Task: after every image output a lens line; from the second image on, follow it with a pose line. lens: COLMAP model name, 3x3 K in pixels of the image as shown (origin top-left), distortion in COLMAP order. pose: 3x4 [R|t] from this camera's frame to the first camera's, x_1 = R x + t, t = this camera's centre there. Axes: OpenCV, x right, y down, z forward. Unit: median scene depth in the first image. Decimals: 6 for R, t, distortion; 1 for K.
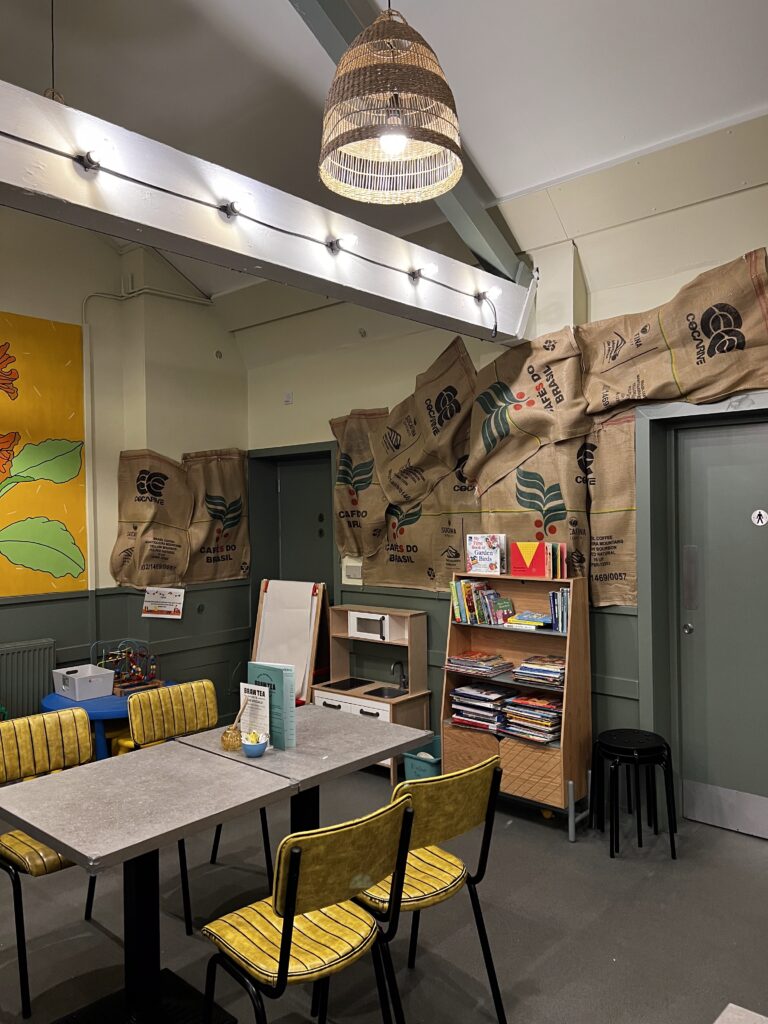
lens RADIAL K [[773.2, 0, 388.9], [0, 773.2, 514.8], [0, 0, 1]] dist [0.015376, -0.031352]
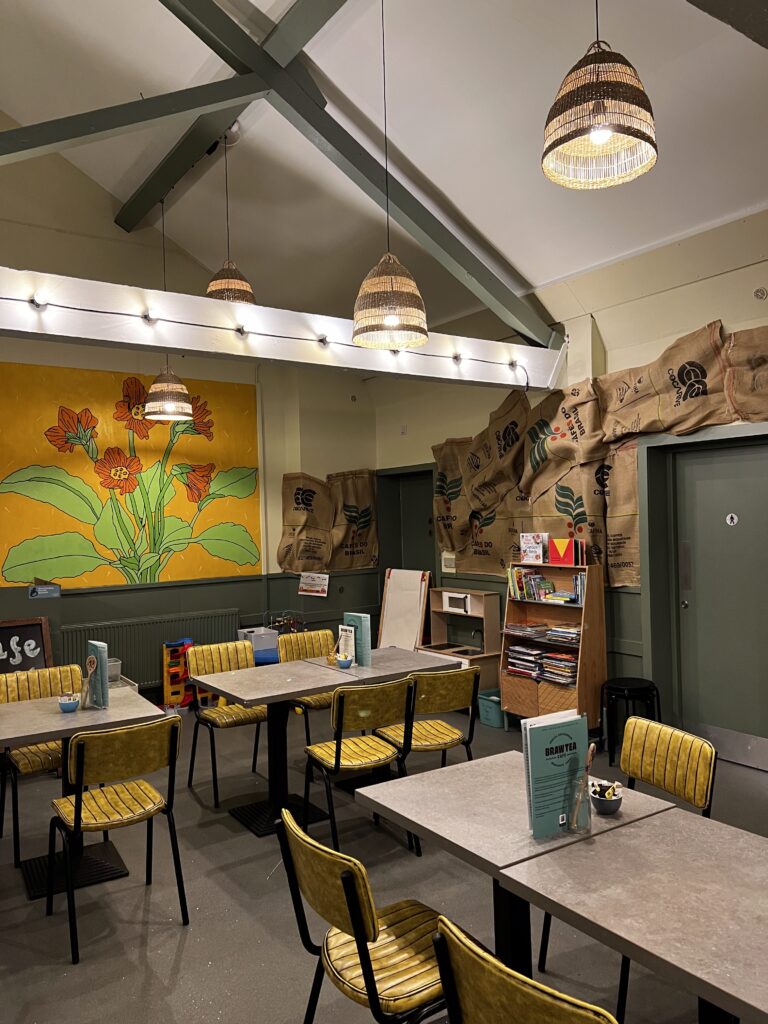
lens RADIAL K [[773.2, 0, 382.4], [0, 773.2, 519.3], [0, 0, 1]] dist [0.015376, -0.031352]
pose [[0.971261, -0.007488, -0.237900, 0.202734], [0.008513, 0.999958, 0.003281, -0.006048], [0.237865, -0.005212, 0.971284, -0.391962]]
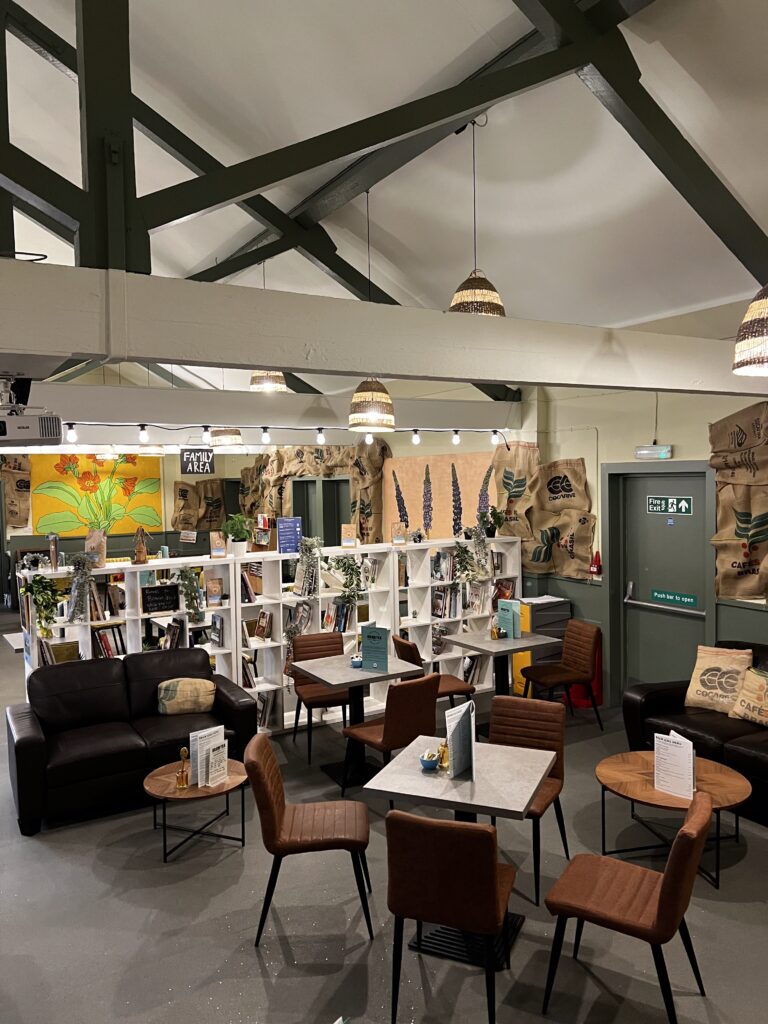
lens RADIAL K [[773.2, 0, 384.0], [0, 773.2, 507.6], [0, 0, 1]] dist [0.015376, -0.031352]
pose [[0.952464, 0.012708, -0.304387, 1.612018], [0.000257, 0.999096, 0.042513, -0.140908], [0.304652, -0.040571, 0.951599, -1.867458]]
